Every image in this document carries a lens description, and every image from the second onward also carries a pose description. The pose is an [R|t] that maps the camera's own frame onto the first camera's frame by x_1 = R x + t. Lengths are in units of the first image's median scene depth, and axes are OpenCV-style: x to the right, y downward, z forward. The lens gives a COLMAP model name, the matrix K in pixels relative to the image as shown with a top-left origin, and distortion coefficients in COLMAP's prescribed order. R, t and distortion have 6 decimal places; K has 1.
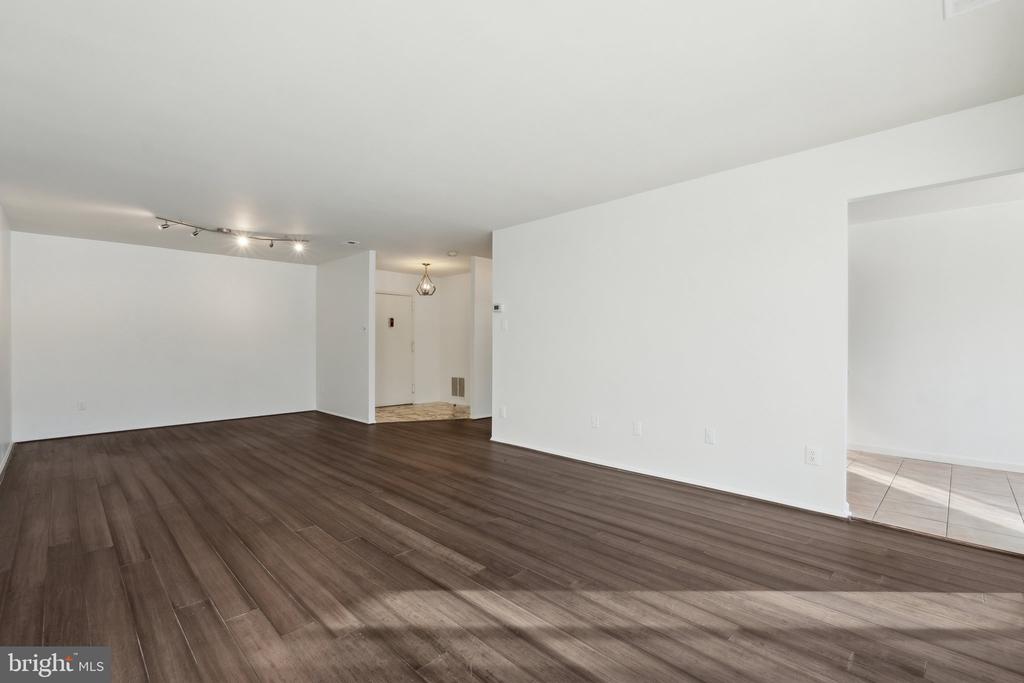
lens RADIAL K [[455.4, 0, 512.0], [0, 455.4, 341.4], [0, 0, 1]] dist [-0.001690, 0.000953]
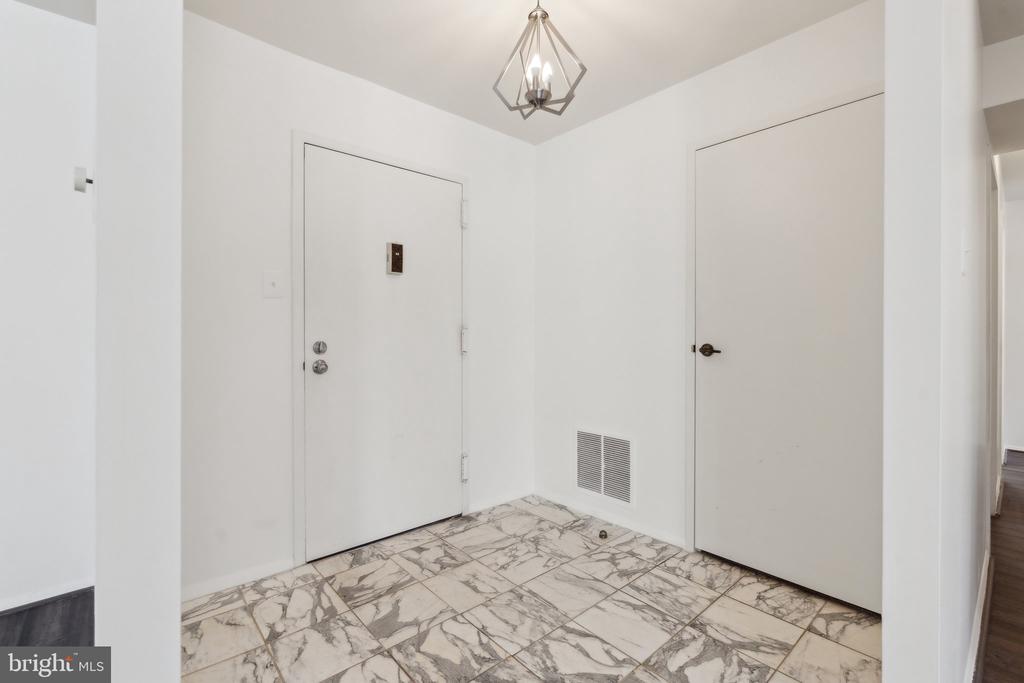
lens RADIAL K [[455.4, 0, 513.2], [0, 455.4, 339.0], [0, 0, 1]] dist [-0.001690, 0.000953]
pose [[0.998489, -0.000911, -0.054944, -0.274367], [0.001455, 0.999950, 0.009858, 0.012568], [0.054933, -0.009923, 0.998441, 1.127293]]
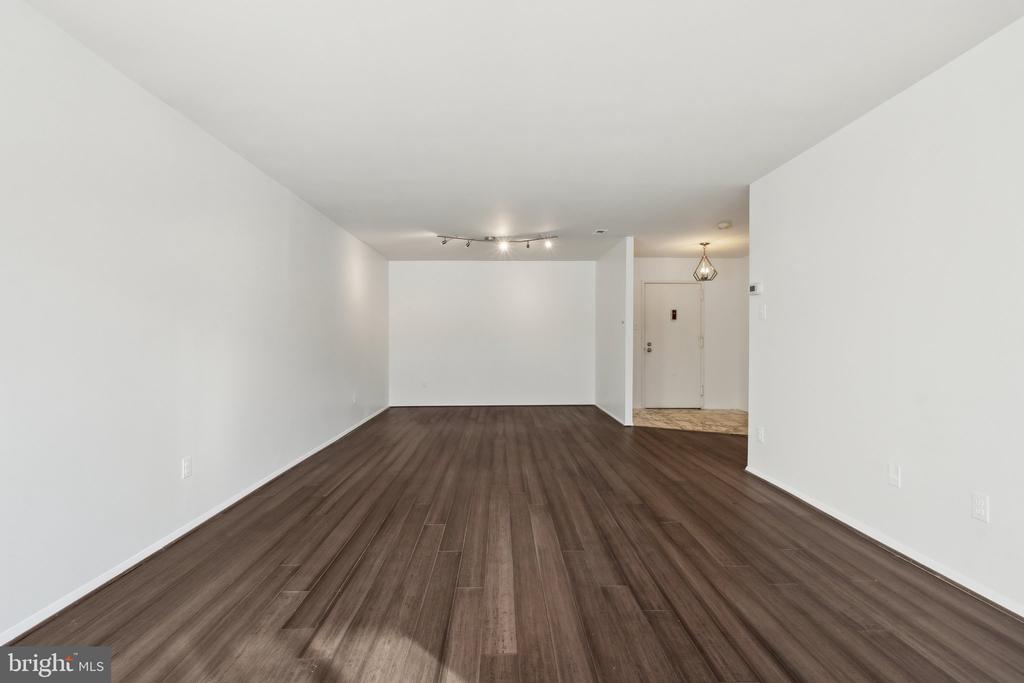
lens RADIAL K [[455.4, 0, 512.3], [0, 455.4, 340.3], [0, 0, 1]] dist [-0.001690, 0.000953]
pose [[0.724957, 0.002439, -0.688790, 0.190536], [0.002729, 0.999976, 0.006413, 0.001975], [0.688789, -0.006529, 0.724933, 0.217767]]
